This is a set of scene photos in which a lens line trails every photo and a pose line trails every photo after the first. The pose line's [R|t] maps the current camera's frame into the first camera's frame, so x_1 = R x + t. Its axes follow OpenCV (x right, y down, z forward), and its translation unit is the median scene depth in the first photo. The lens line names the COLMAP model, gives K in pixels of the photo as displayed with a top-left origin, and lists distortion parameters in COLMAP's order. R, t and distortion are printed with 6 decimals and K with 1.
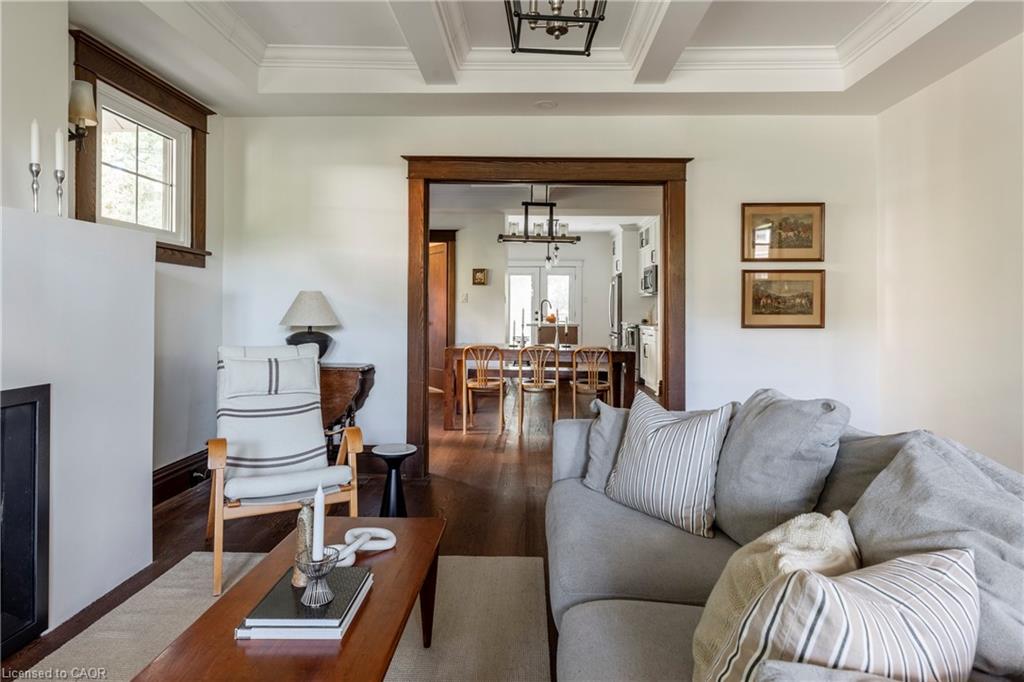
lens RADIAL K [[589.5, 0, 510.6], [0, 589.5, 307.4], [0, 0, 1]] dist [0.034474, -0.000349]
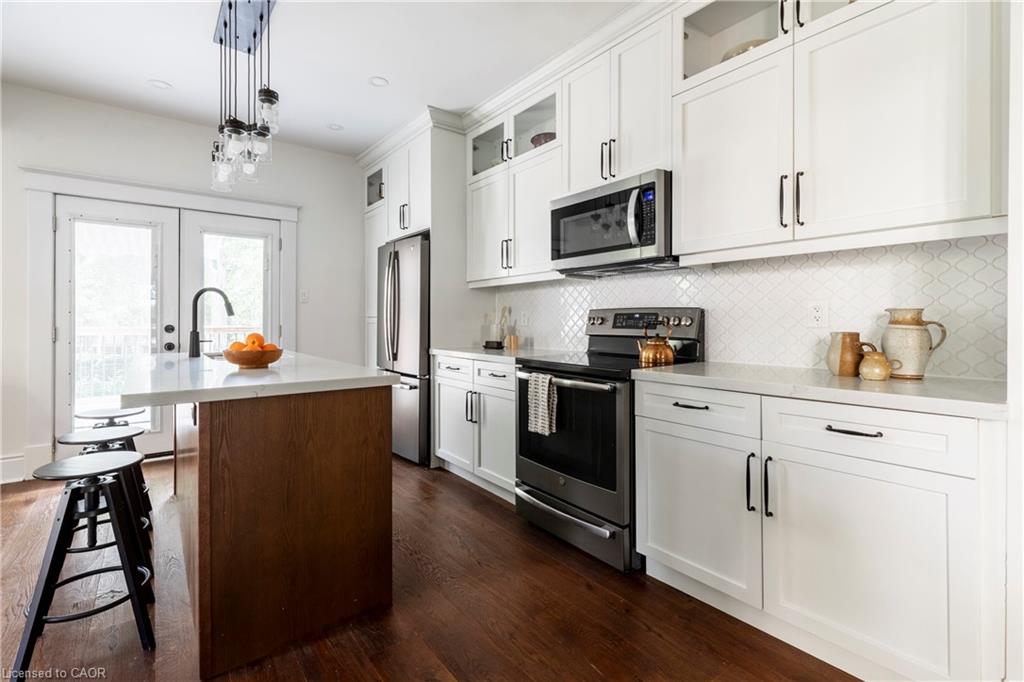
lens RADIAL K [[473.3, 0, 512.1], [0, 473.3, 321.1], [0, 0, 1]] dist [0.001957, 0.000064]
pose [[0.773537, -0.004135, 0.633737, 0.065726], [0.002703, 0.999991, 0.003226, 0.012882], [-0.633745, -0.000783, 0.773541, 1.914691]]
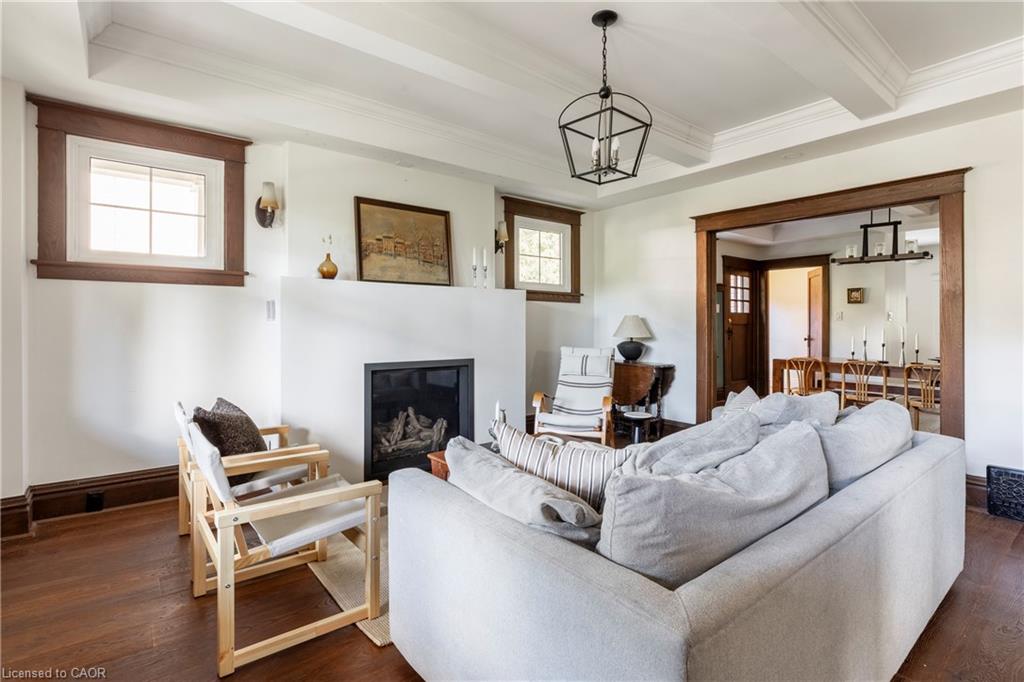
lens RADIAL K [[493.2, 0, 514.7], [0, 493.2, 335.6], [0, 0, 1]] dist [0.000681, -0.000117]
pose [[0.648417, 0.010837, -0.761208, 0.433316], [0.004867, 0.999819, 0.018379, 0.000435], [0.761270, -0.015622, 0.648247, -0.075034]]
